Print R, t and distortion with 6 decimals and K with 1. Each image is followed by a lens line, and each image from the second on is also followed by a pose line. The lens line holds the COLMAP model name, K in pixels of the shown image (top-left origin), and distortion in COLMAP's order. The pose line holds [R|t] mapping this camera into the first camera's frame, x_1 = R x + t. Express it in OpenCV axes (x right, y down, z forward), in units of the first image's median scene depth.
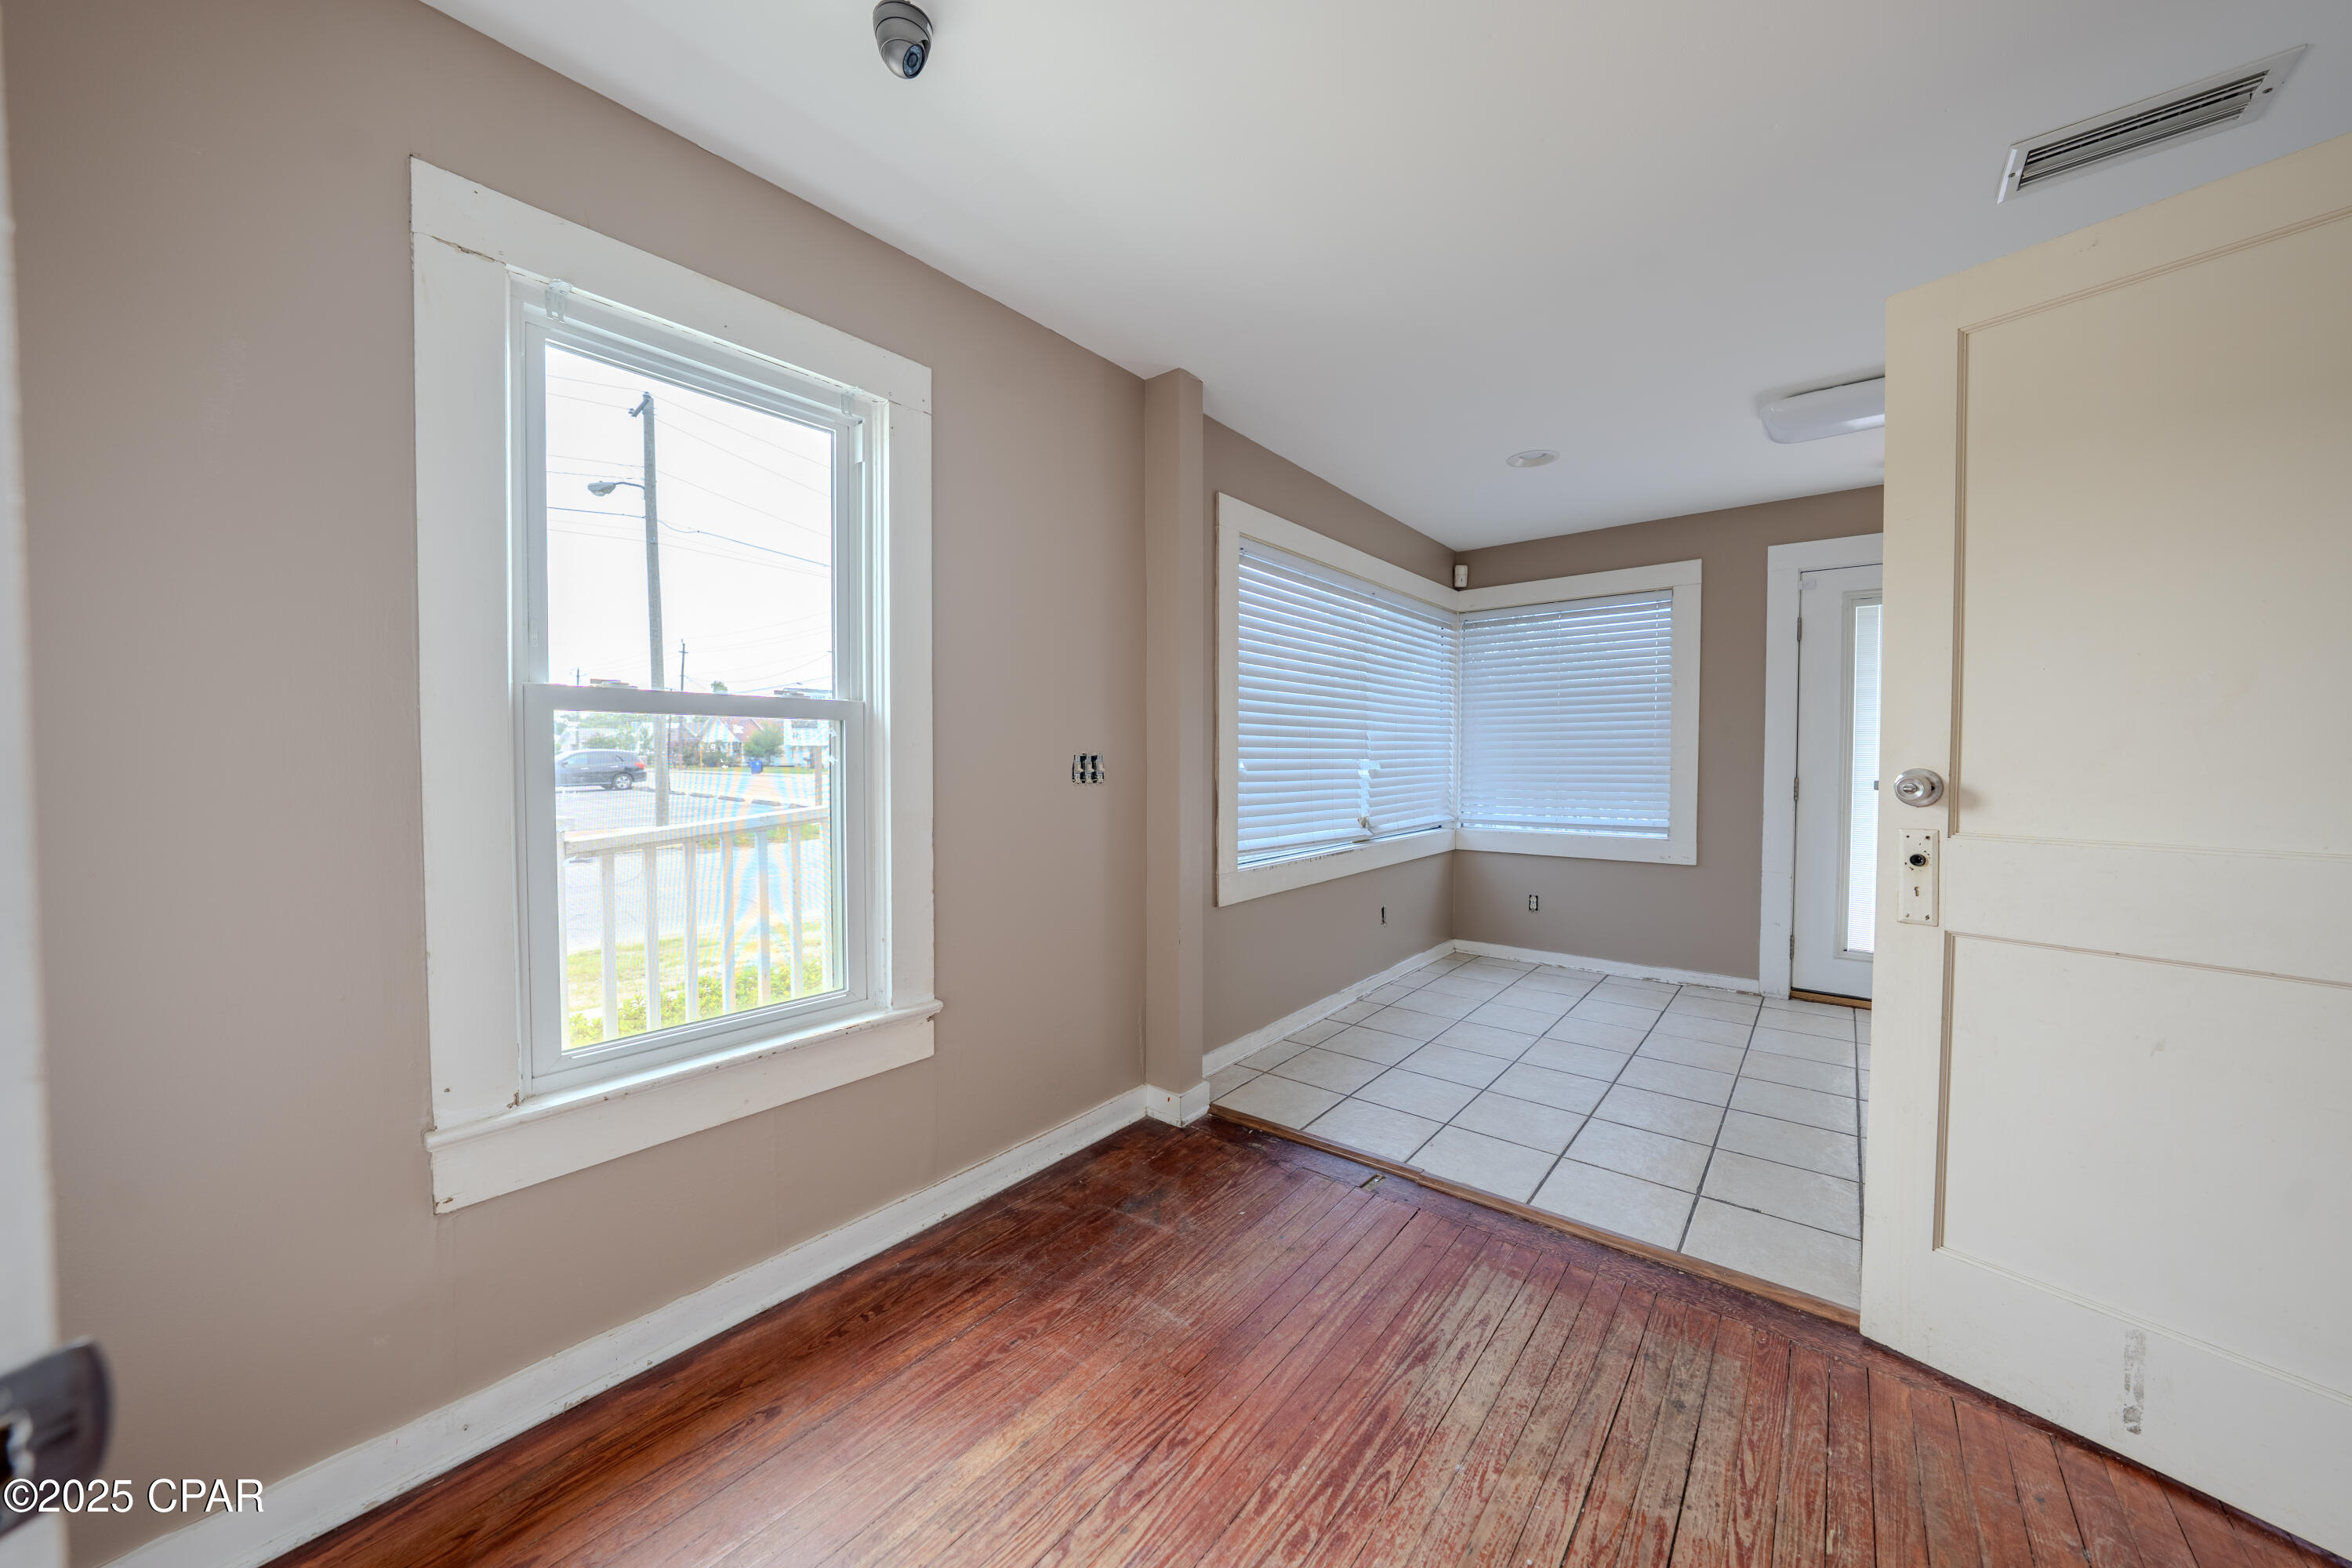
lens RADIAL K [[816.9, 0, 1185.0], [0, 816.9, 775.9], [0, 0, 1]] dist [-0.019589, 0.001892]
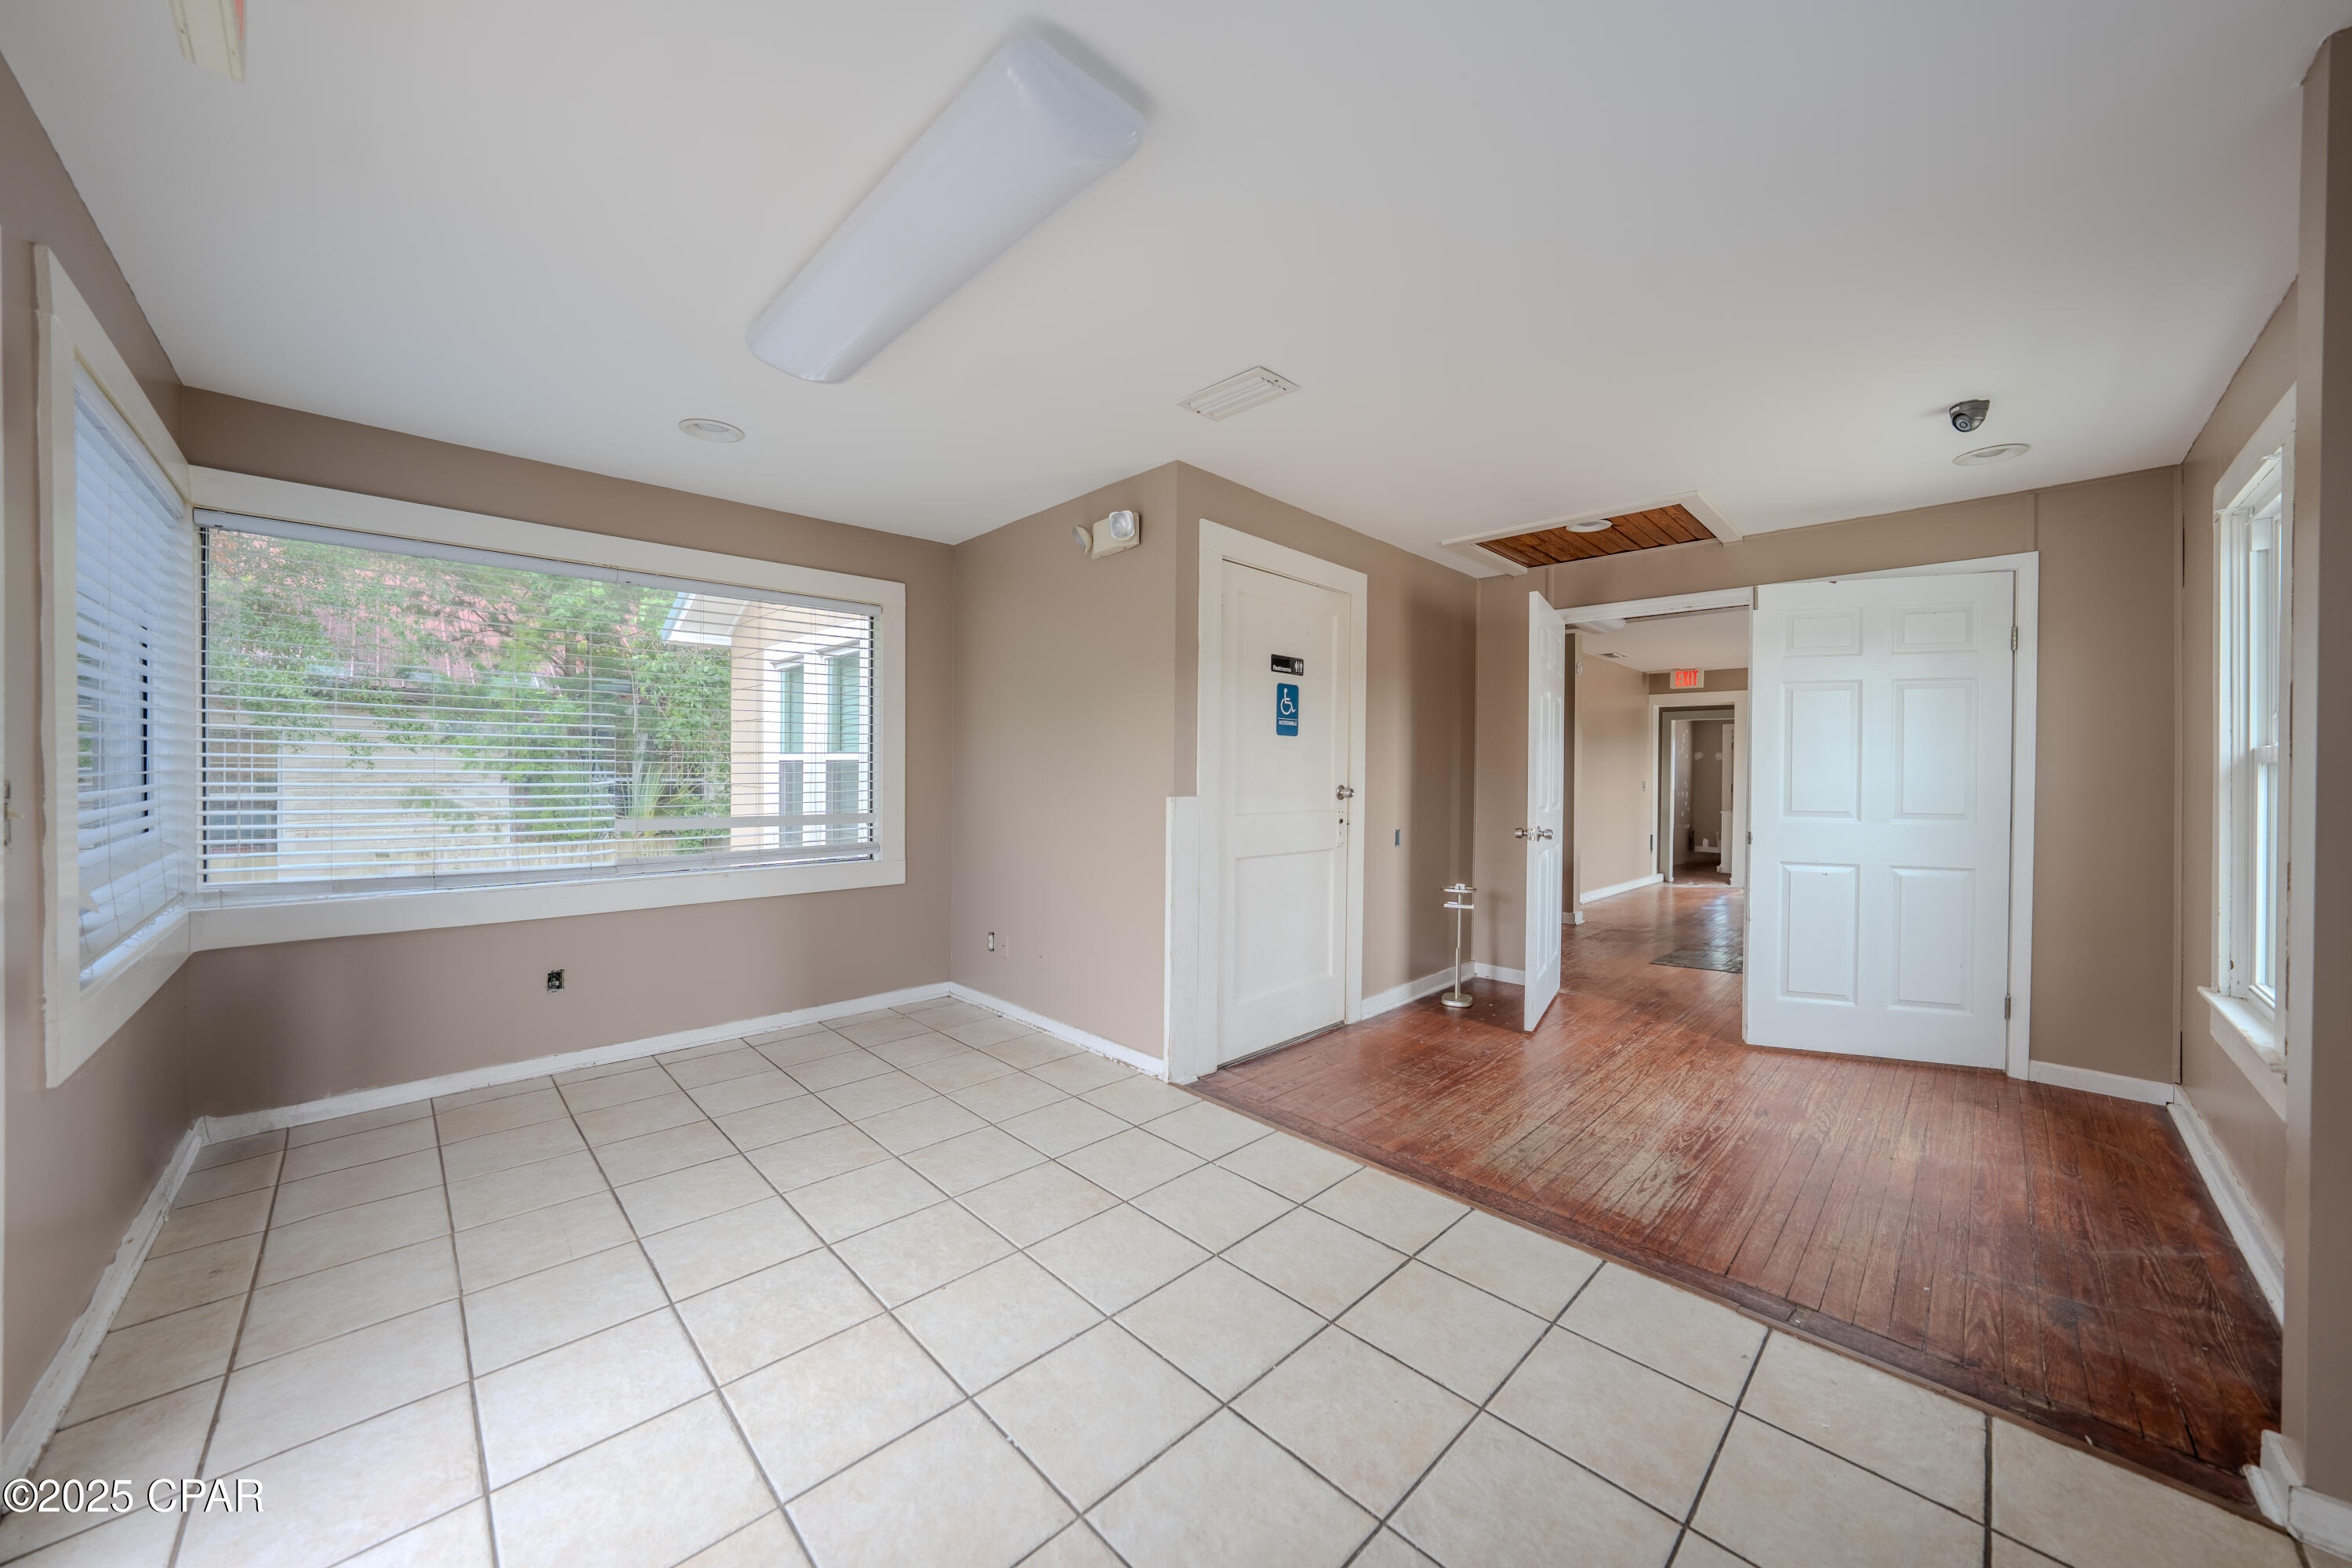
lens RADIAL K [[816.9, 0, 1191.4], [0, 816.9, 766.8], [0, 0, 1]] dist [-0.019589, 0.001892]
pose [[-0.994715, -0.008675, 0.102305, 0.938333], [-0.007034, 0.999841, 0.016390, -0.070880], [-0.102431, 0.015584, -0.994618, 2.287776]]
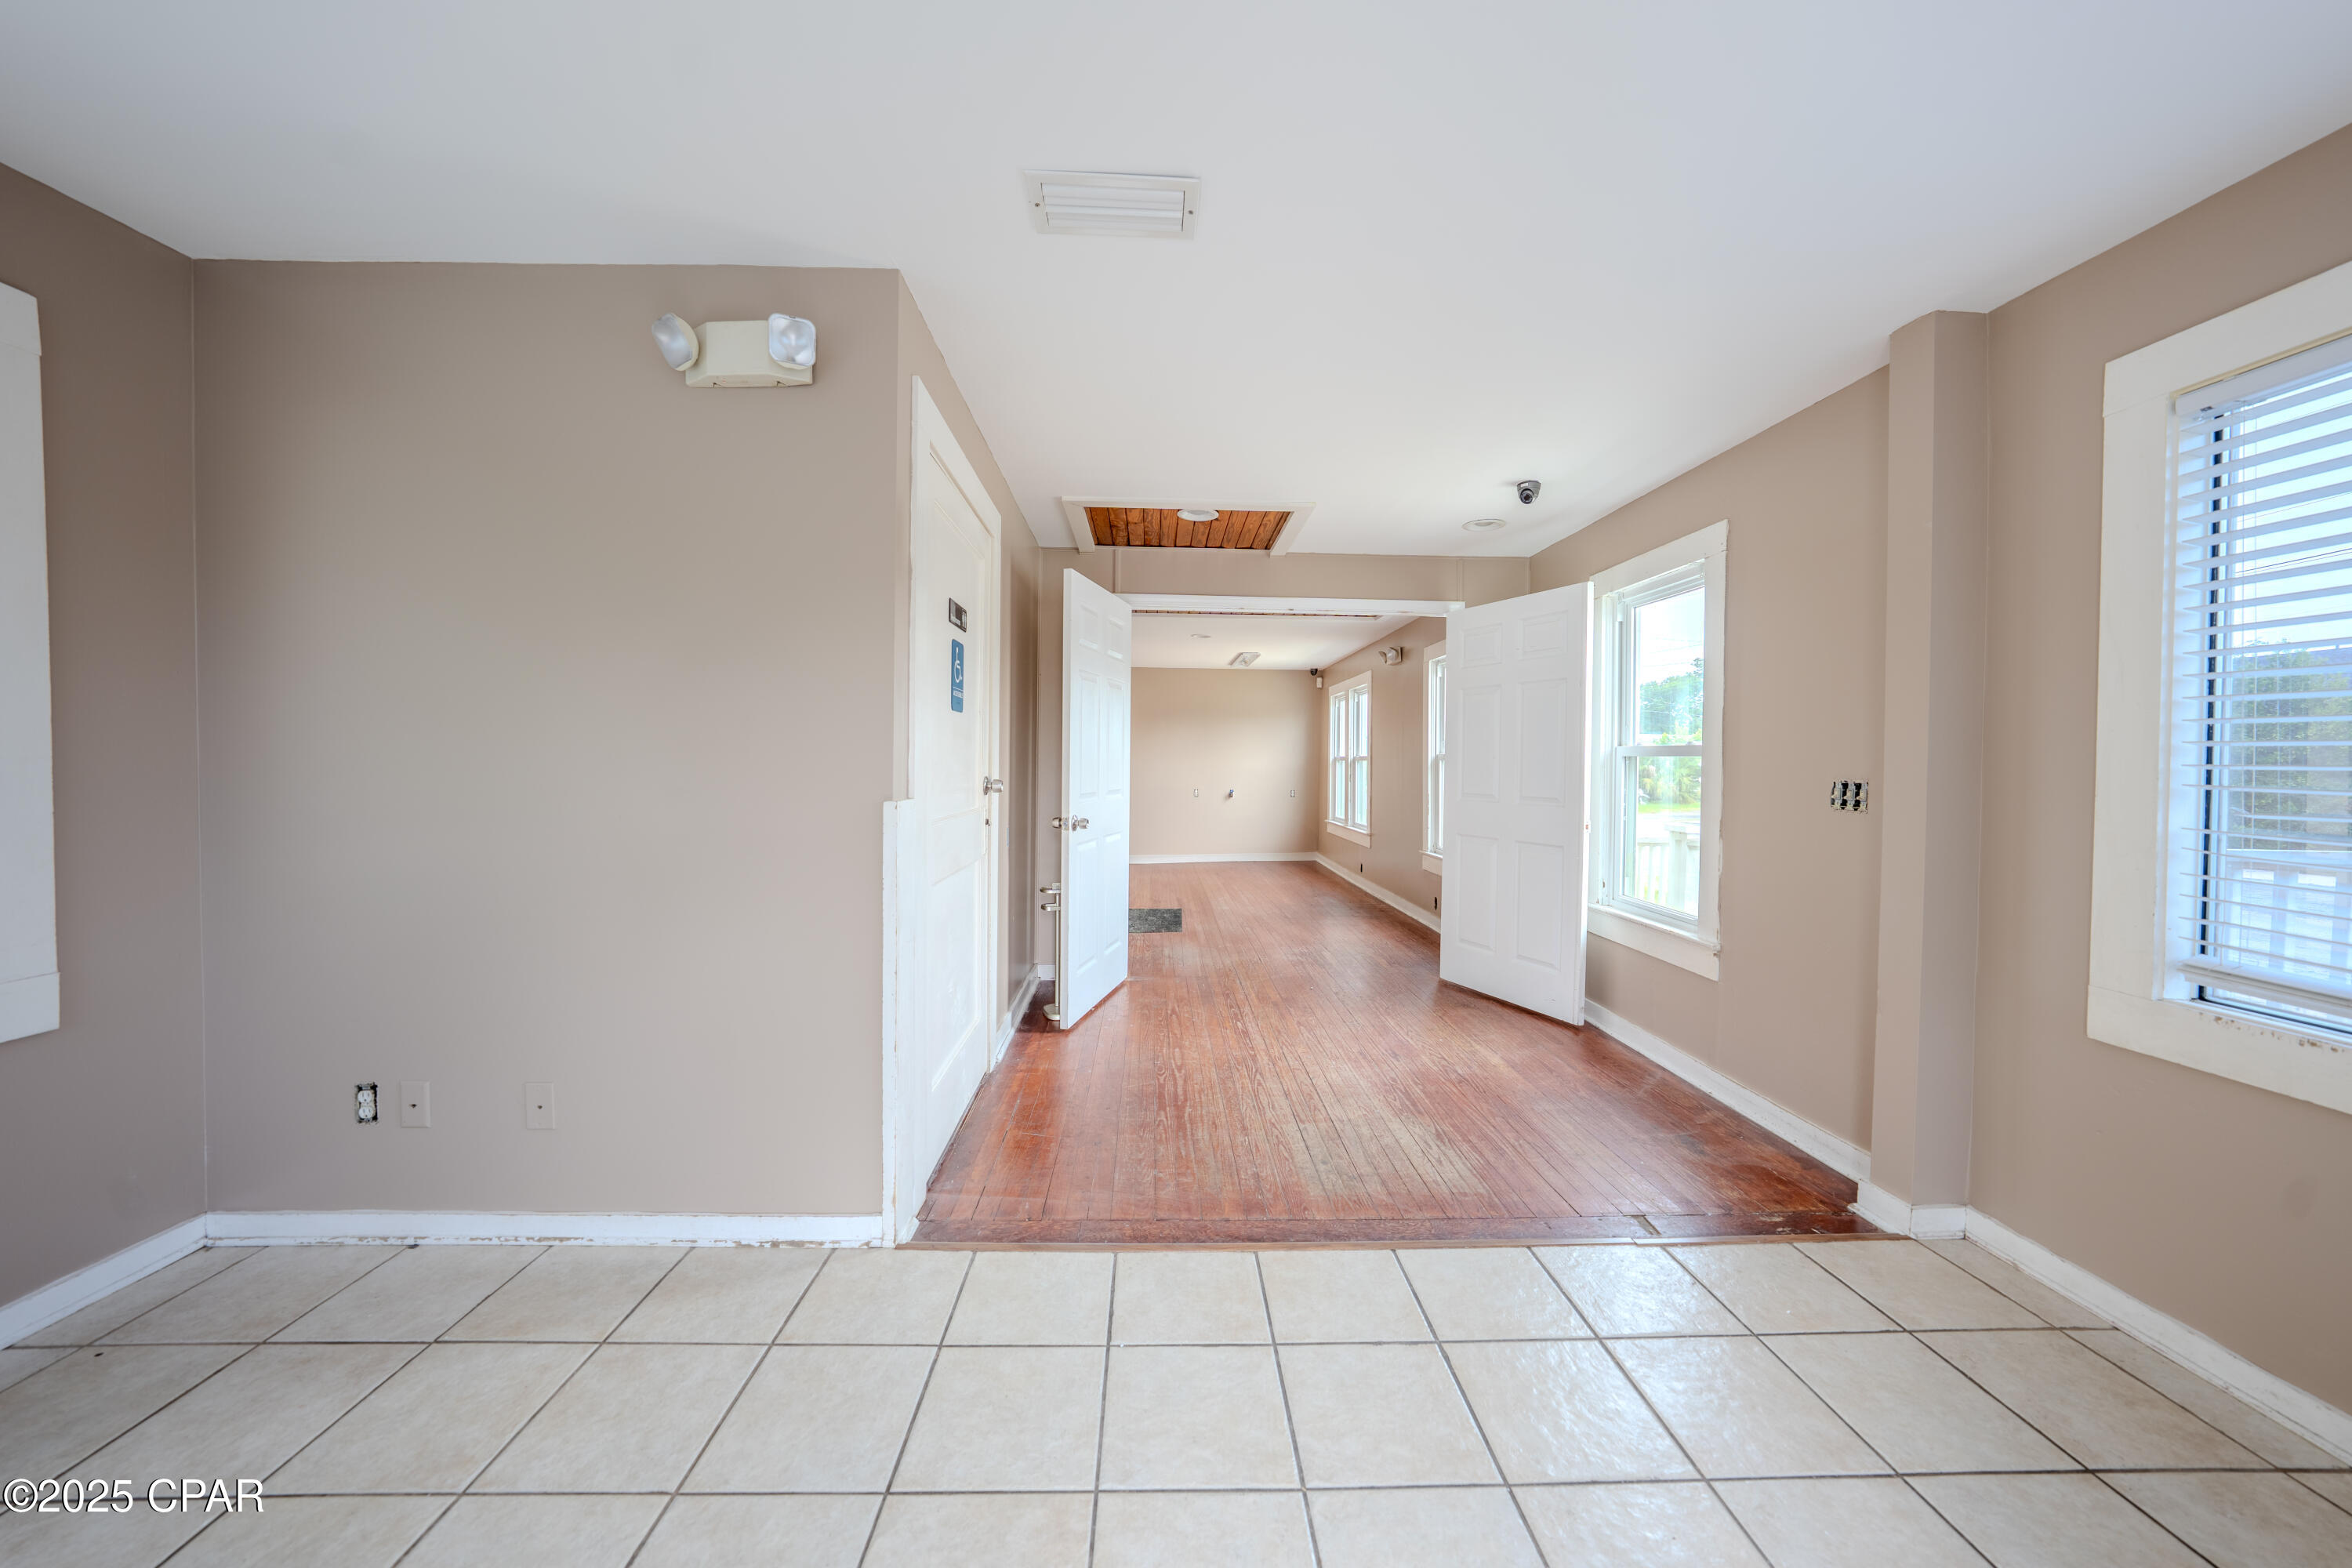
lens RADIAL K [[816.9, 0, 1181.9], [0, 816.9, 771.2], [0, 0, 1]] dist [-0.019589, 0.001892]
pose [[-0.754198, -0.001423, -0.656646, 1.578856], [-0.028118, 0.999150, 0.030130, -0.063270], [0.656045, 0.041187, -0.753597, 1.653276]]
